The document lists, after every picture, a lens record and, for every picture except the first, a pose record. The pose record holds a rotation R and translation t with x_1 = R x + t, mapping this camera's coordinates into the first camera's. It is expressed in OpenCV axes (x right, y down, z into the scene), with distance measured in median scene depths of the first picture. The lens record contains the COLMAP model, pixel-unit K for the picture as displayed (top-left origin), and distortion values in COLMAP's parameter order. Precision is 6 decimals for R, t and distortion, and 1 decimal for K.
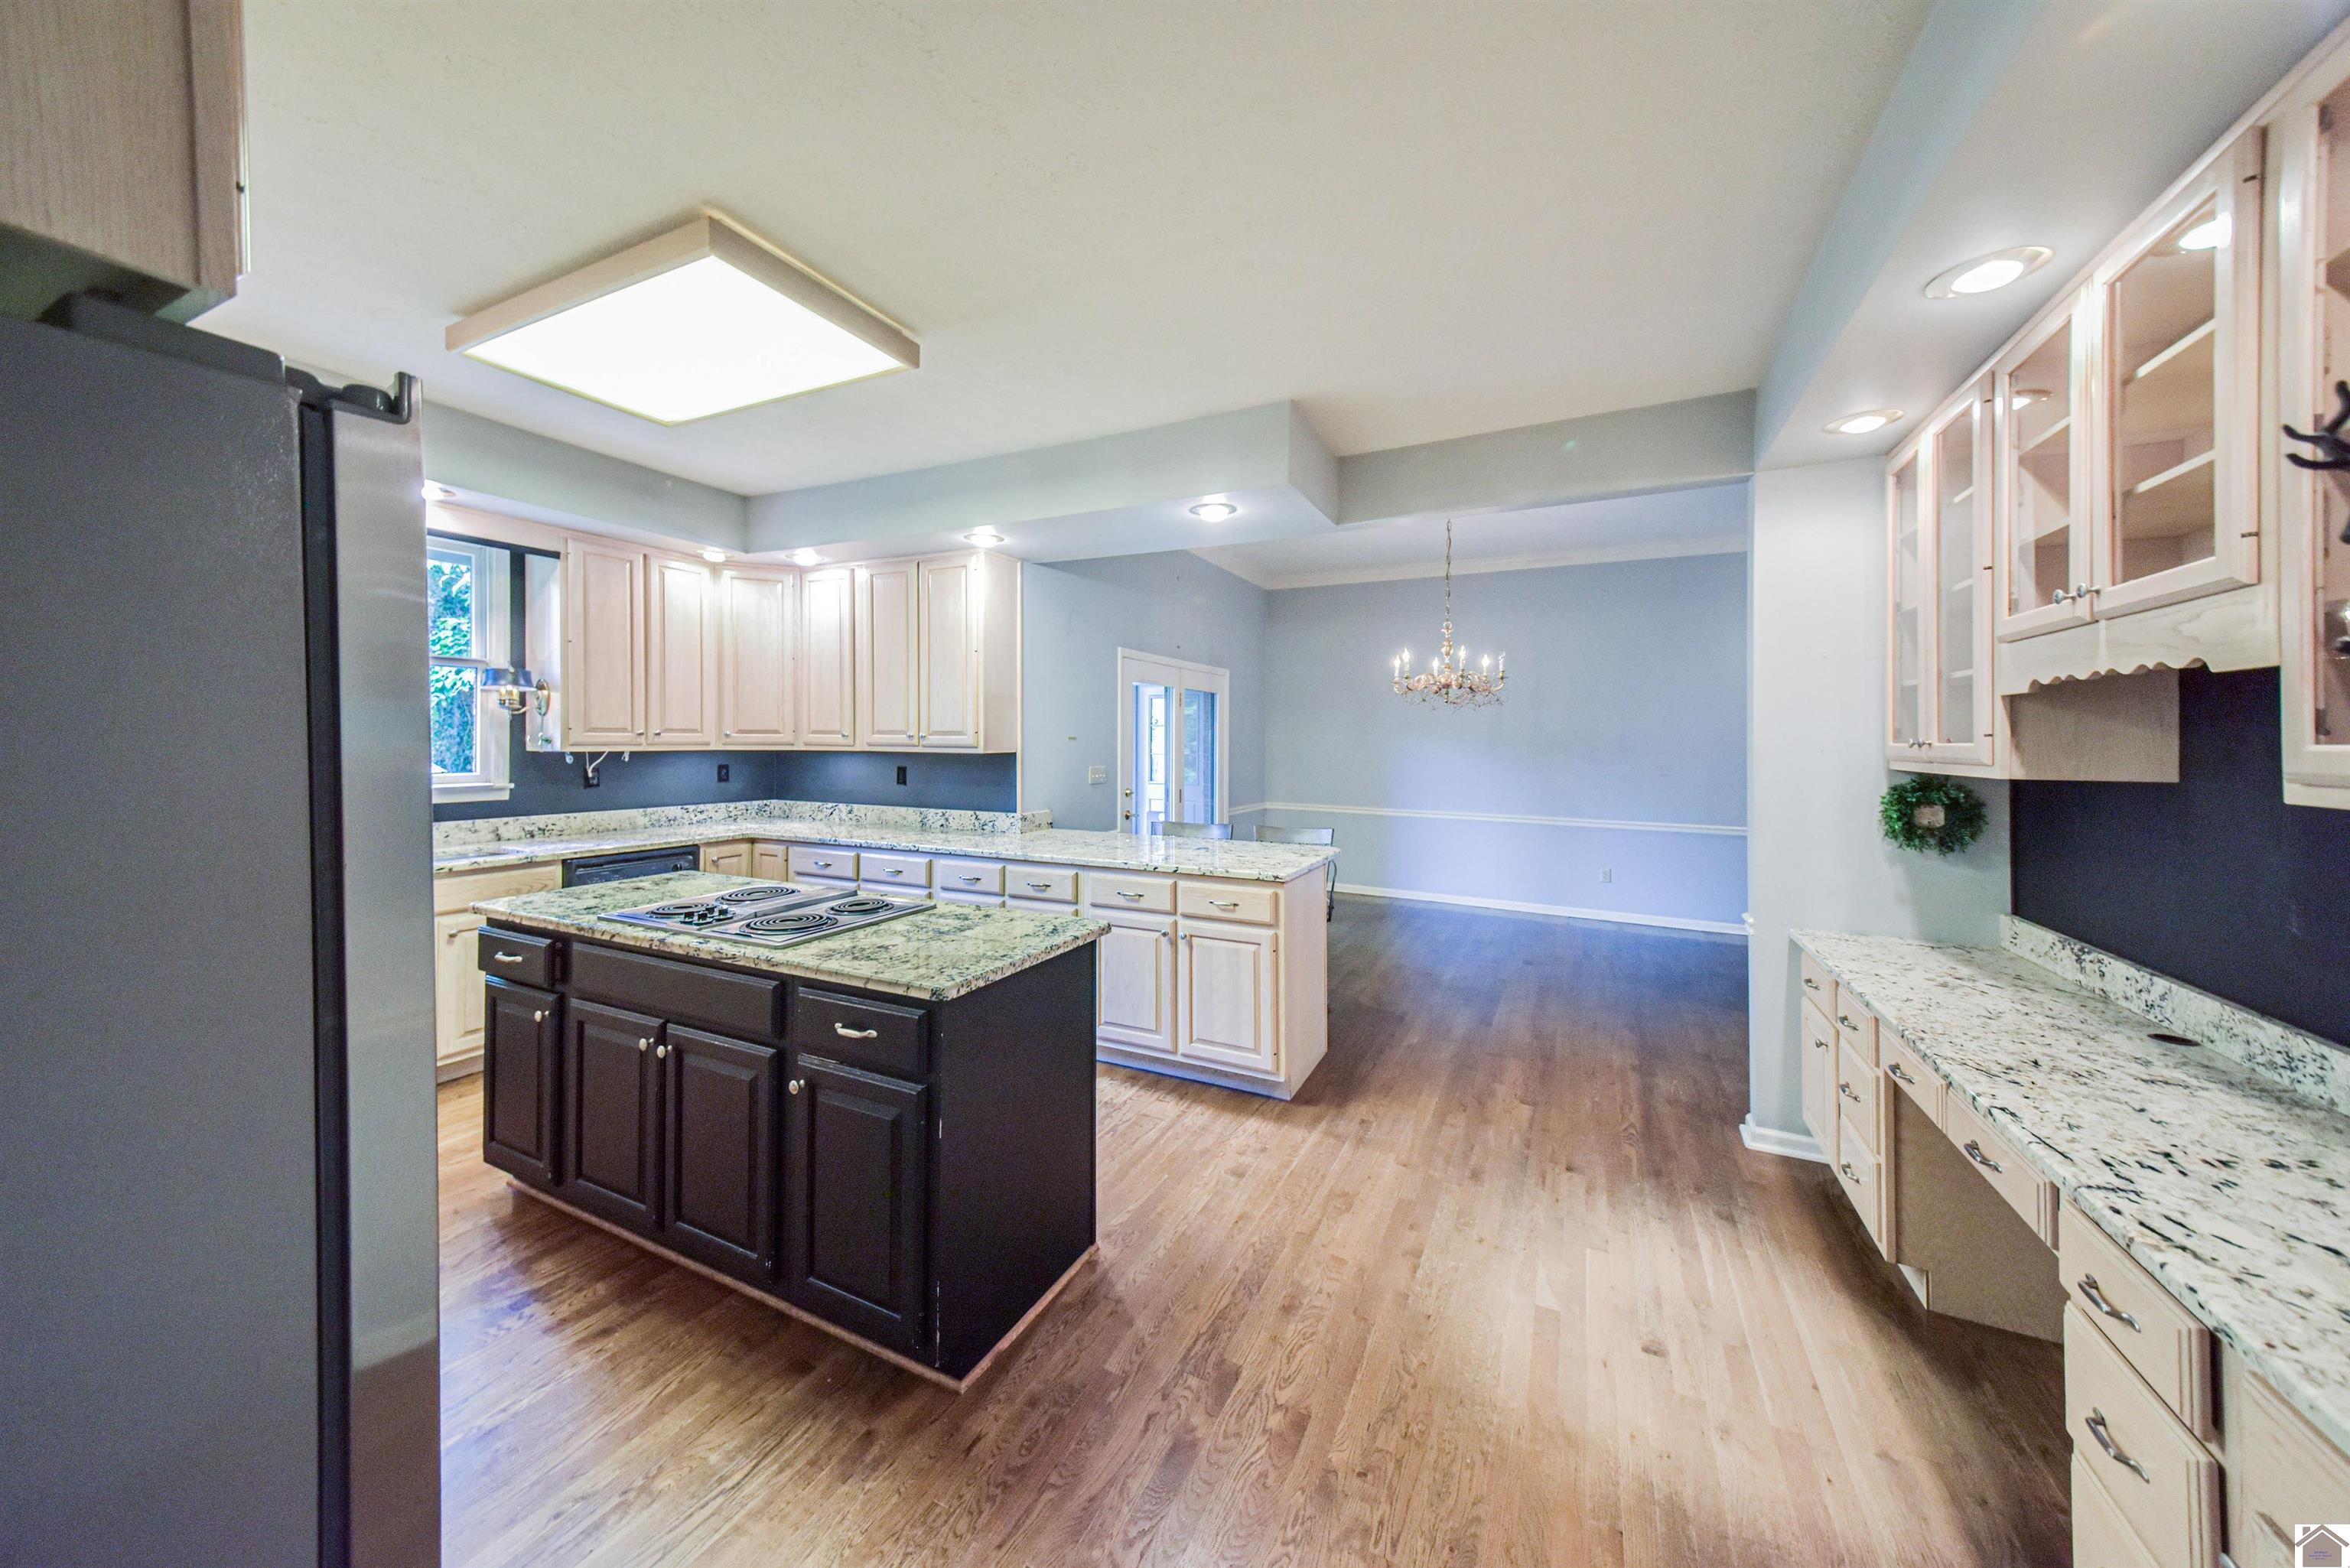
lens RADIAL K [[830.5, 0, 1175.0], [0, 830.5, 784.0], [0, 0, 1]] dist [-0.000766, -0.000083]
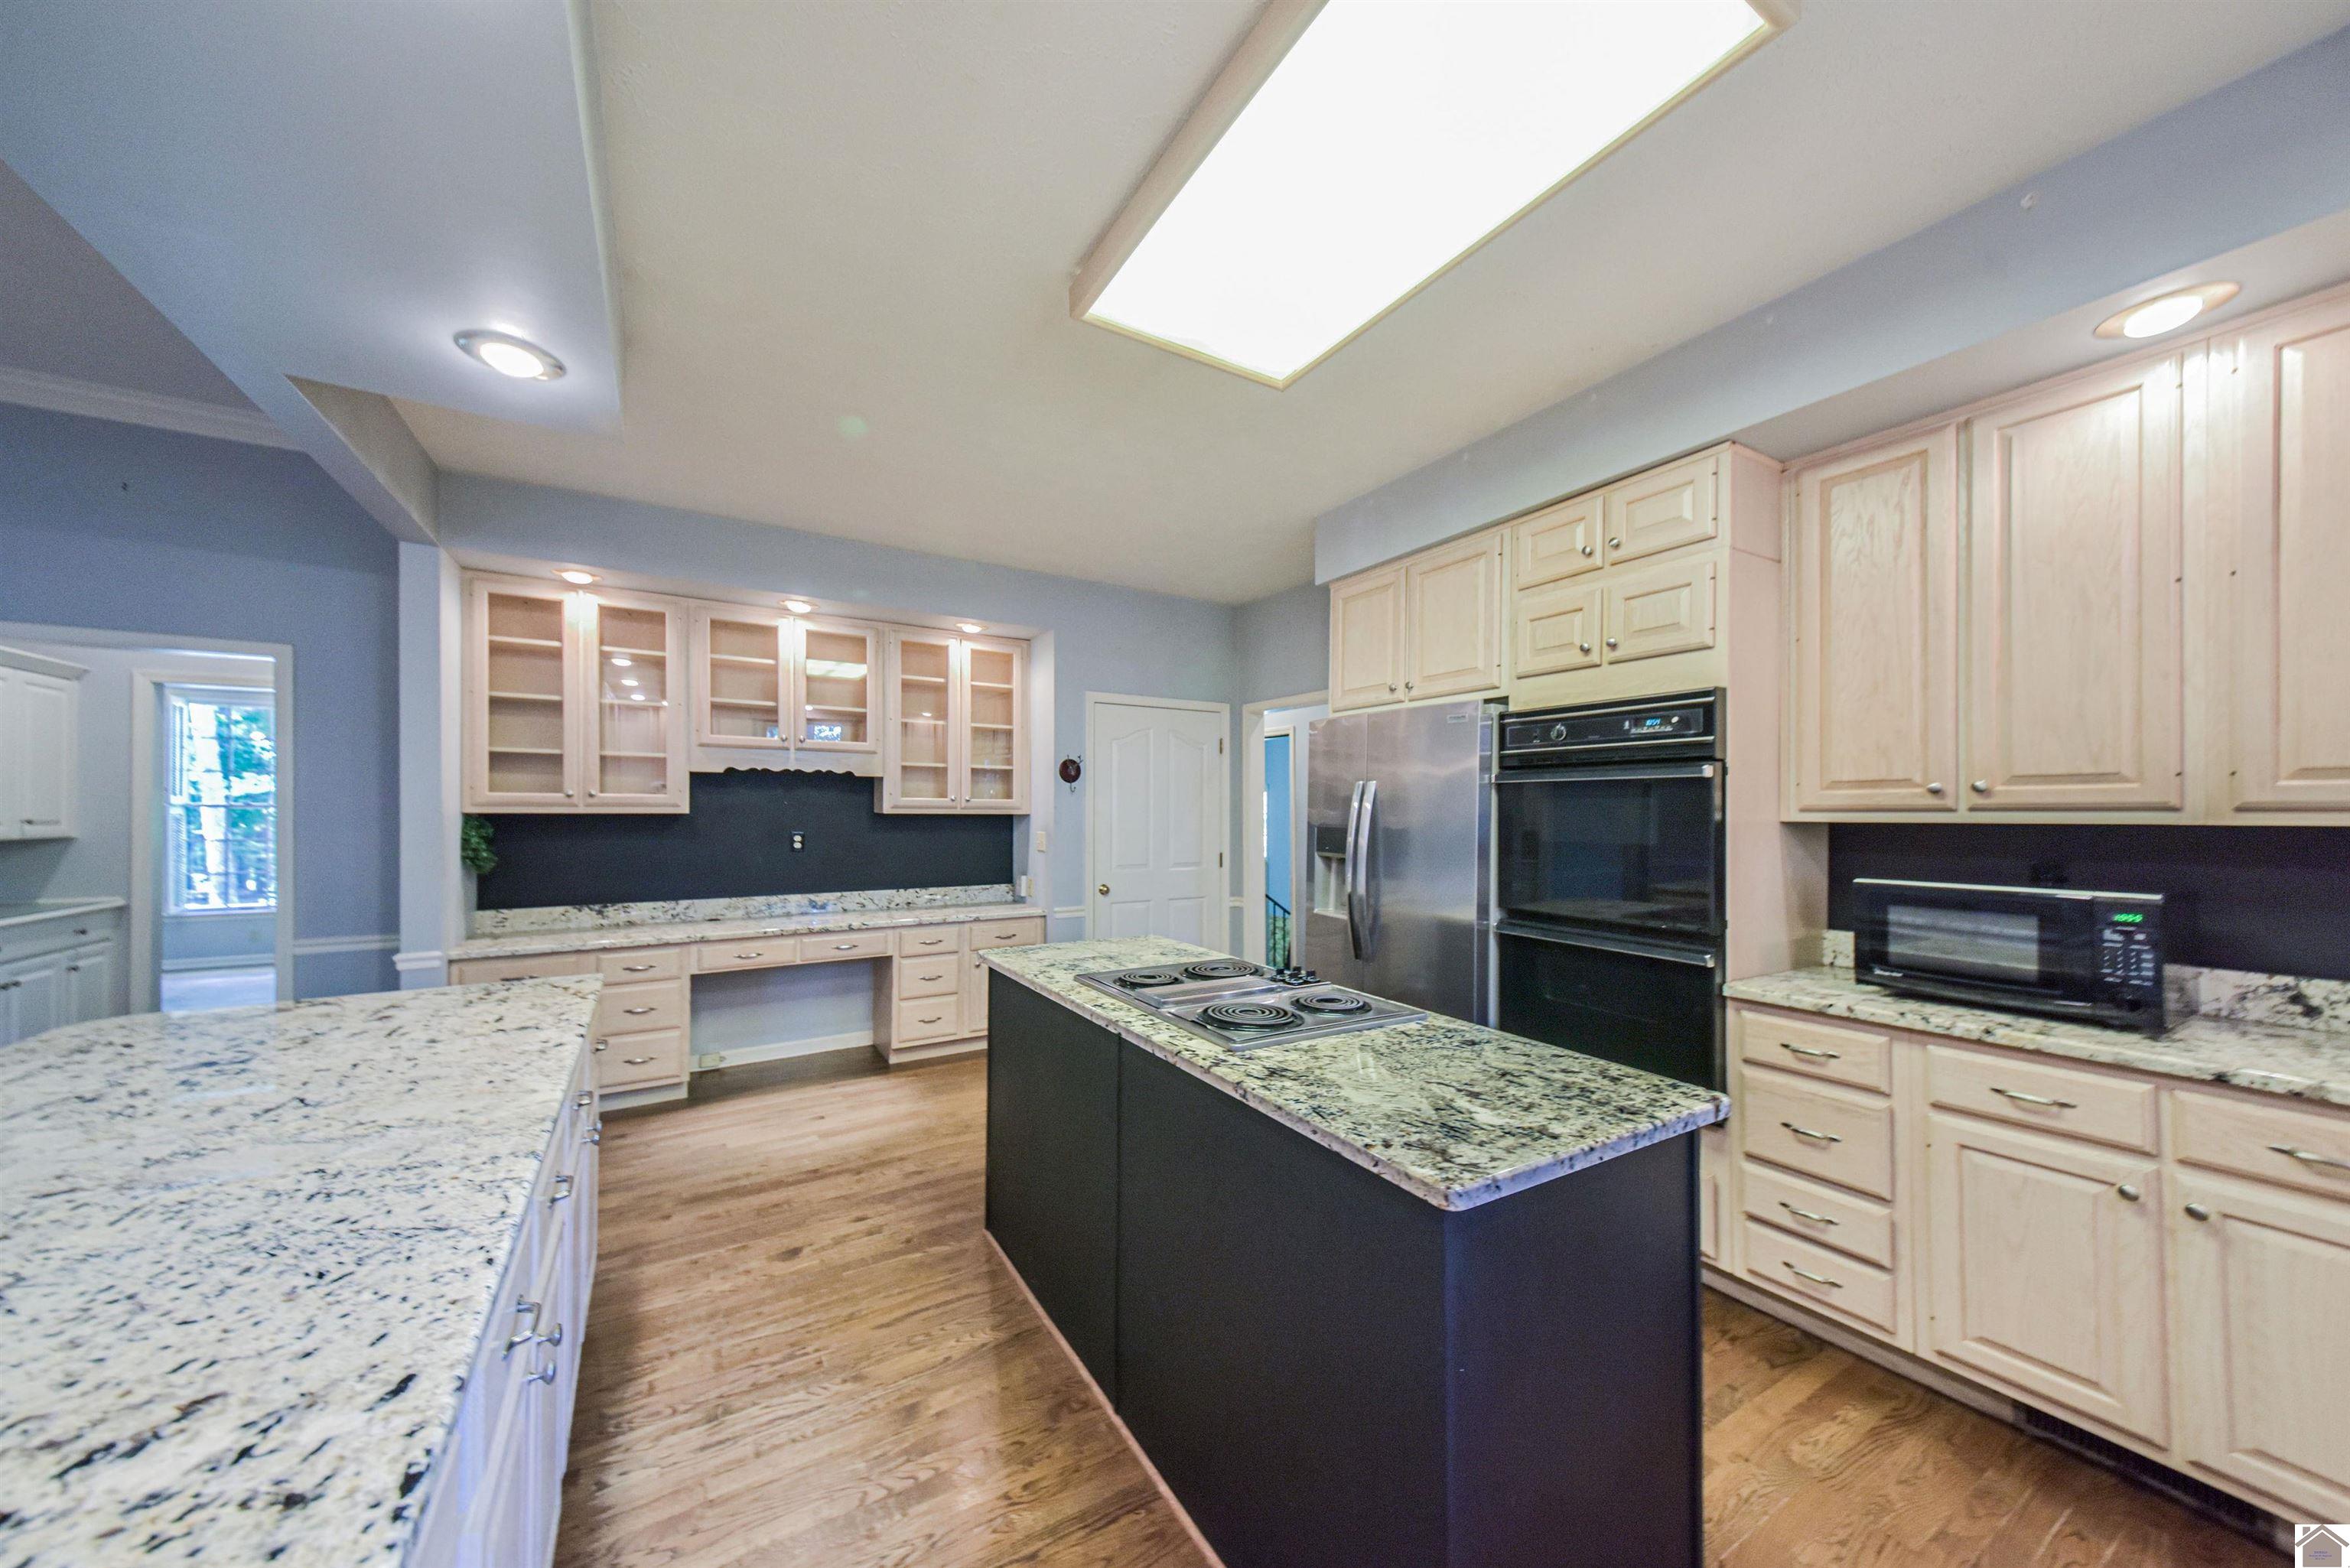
lens RADIAL K [[796.9, 0, 1169.6], [0, 796.9, 811.7], [0, 0, 1]] dist [0.030243, -0.000017]
pose [[-0.855682, -0.003459, 0.517491, -0.801664], [0.023865, 0.998650, 0.046136, -0.056605], [-0.516952, 0.051828, -0.854444, 1.637159]]
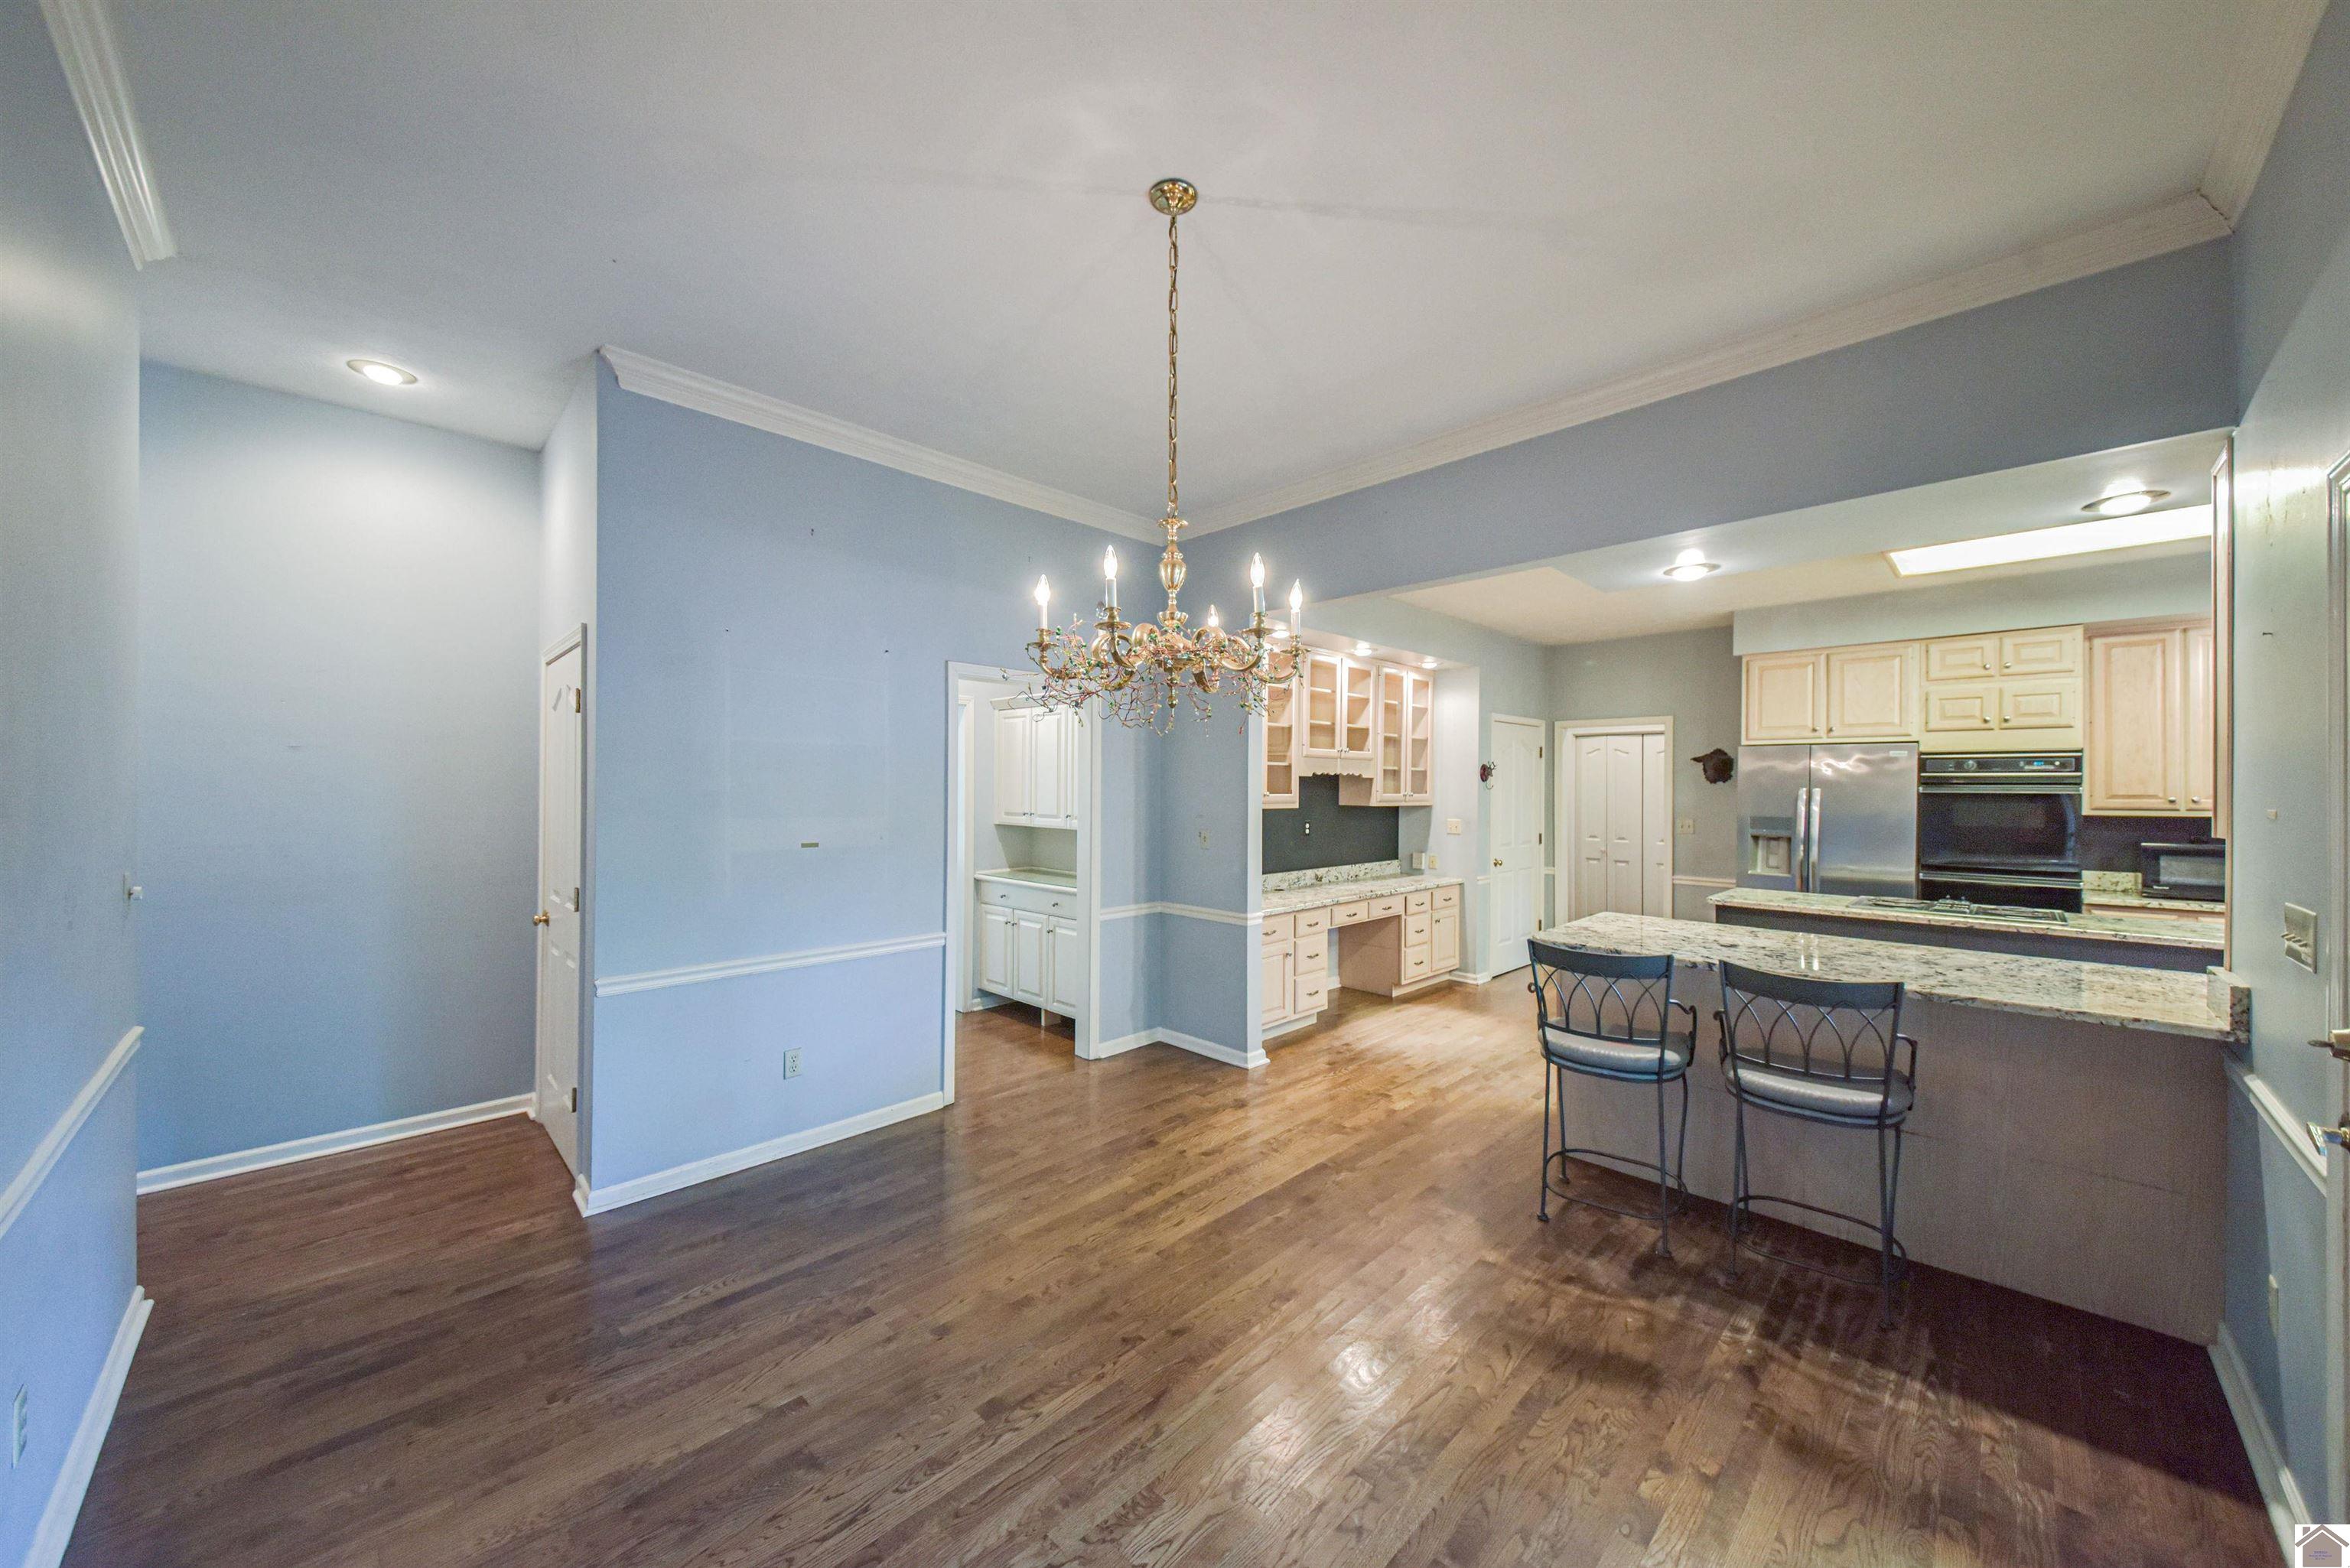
lens RADIAL K [[830.5, 0, 1175.0], [0, 830.5, 784.0], [0, 0, 1]] dist [-0.000766, -0.000083]
pose [[-0.951199, -0.003112, 0.308562, 0.447692], [0.011982, 0.998822, 0.047011, -0.167107], [-0.308345, 0.048414, -0.950042, 2.867083]]
